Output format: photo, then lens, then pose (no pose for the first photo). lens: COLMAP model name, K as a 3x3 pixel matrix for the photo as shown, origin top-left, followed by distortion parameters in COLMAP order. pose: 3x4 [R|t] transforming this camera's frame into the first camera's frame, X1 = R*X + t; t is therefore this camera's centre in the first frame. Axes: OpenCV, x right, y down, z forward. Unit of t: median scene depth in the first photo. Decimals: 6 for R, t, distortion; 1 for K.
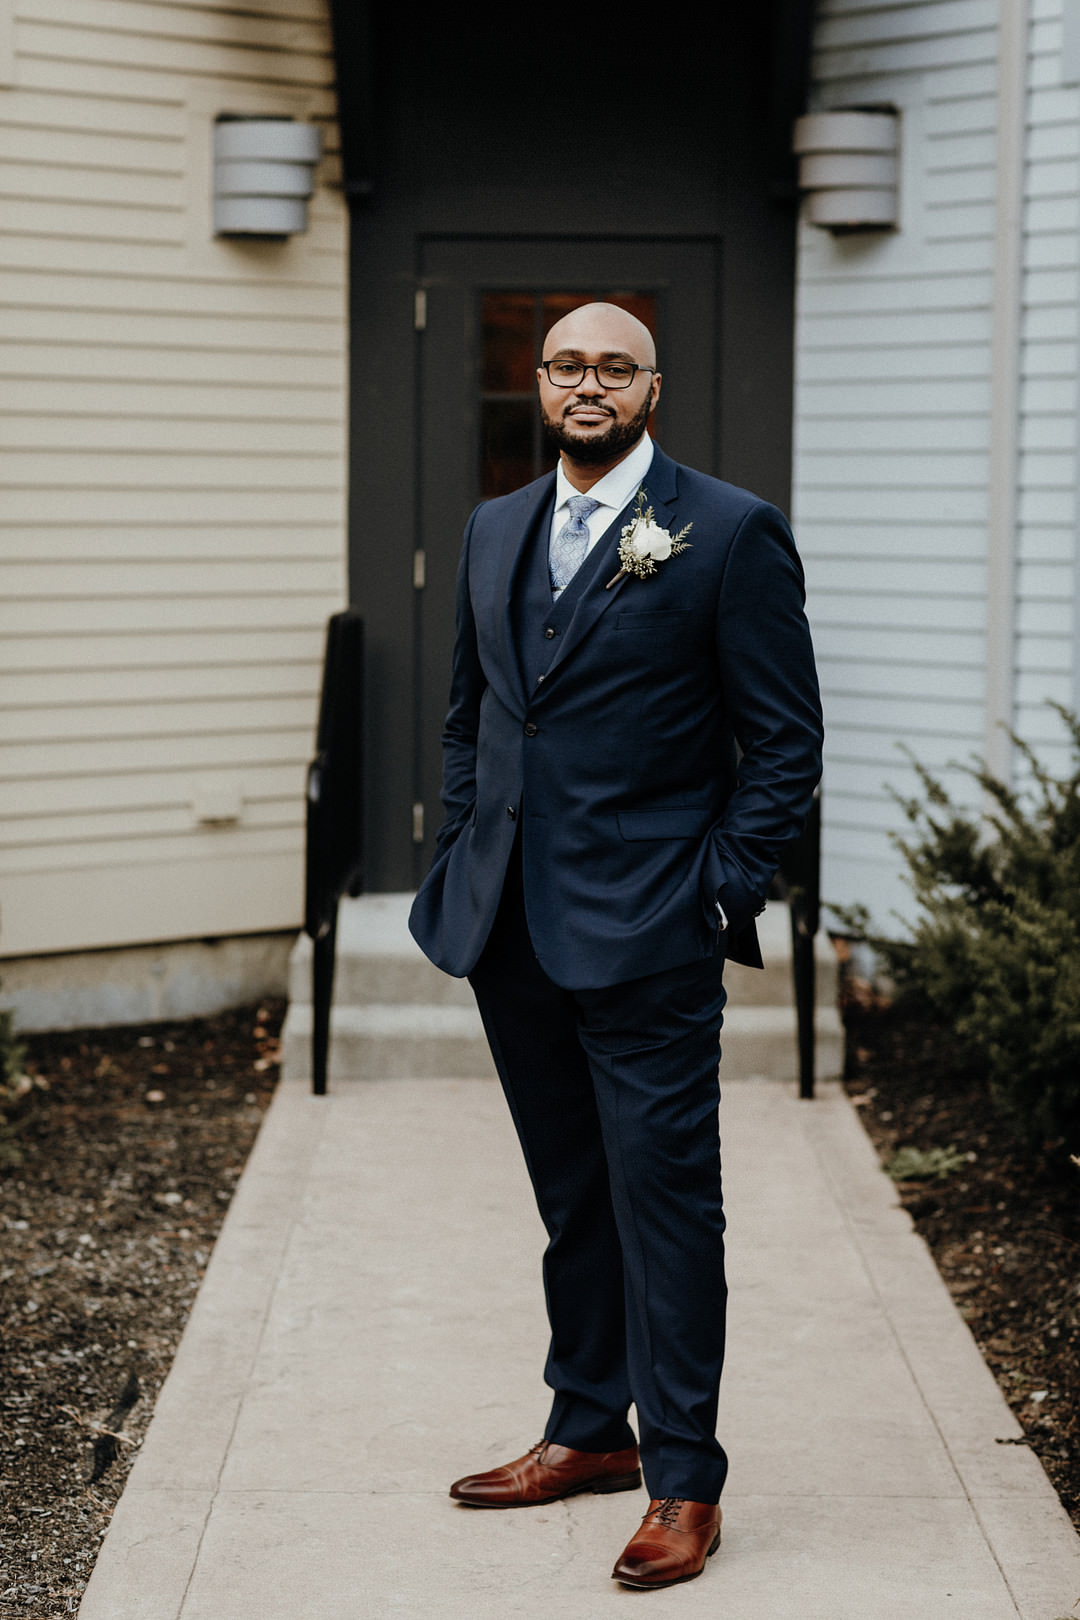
lens RADIAL K [[3655.8, 0, 540.0], [0, 3655.8, 810.0], [0, 0, 1]] dist [-0.001558, -0.038122]
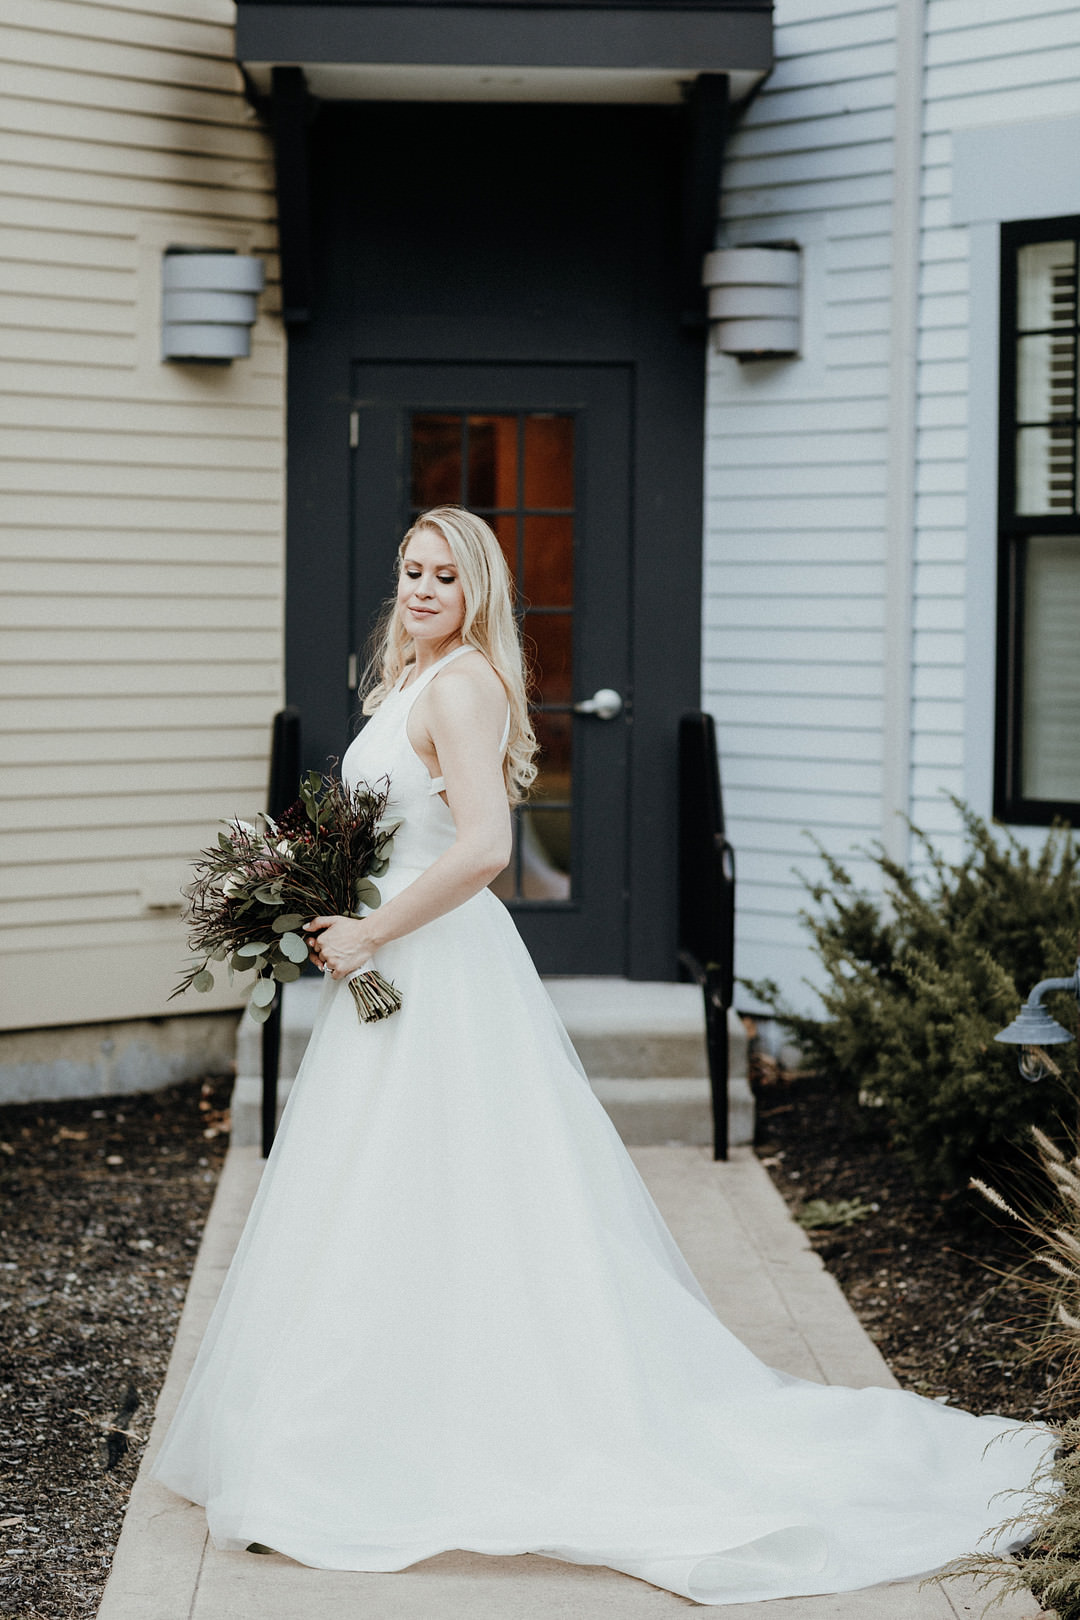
lens RADIAL K [[3655.8, 0, 540.0], [0, 3655.8, 810.0], [0, 0, 1]] dist [-0.001558, -0.038122]
pose [[0.999517, 0.000332, 0.031076, -0.016740], [0.000615, 0.999536, -0.030441, 0.010044], [-0.031071, 0.030445, 0.999053, -0.095584]]
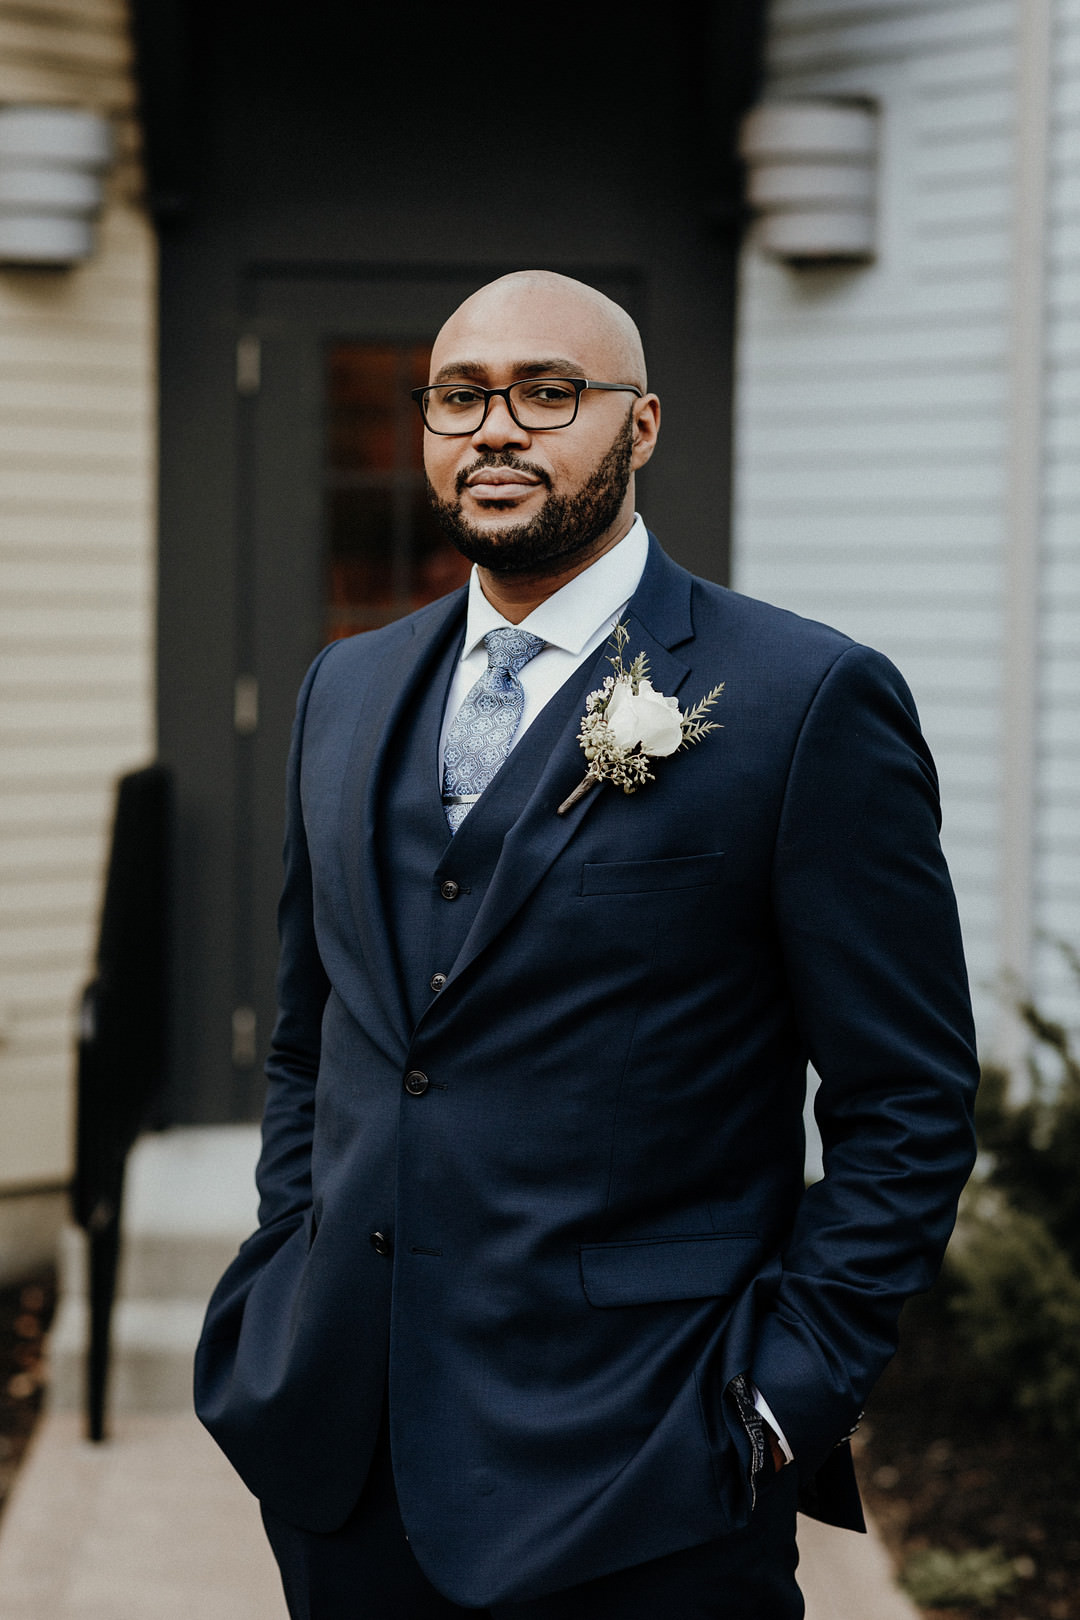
lens RADIAL K [[3878.3, 0, 540.0], [0, 3878.3, 810.0], [0, 0, 1]] dist [0.004307, -0.001229]
pose [[0.999222, 0.003661, 0.039269, -0.004198], [-0.002425, 0.999501, -0.031483, -0.026936], [-0.039364, 0.031364, 0.998733, 0.278407]]
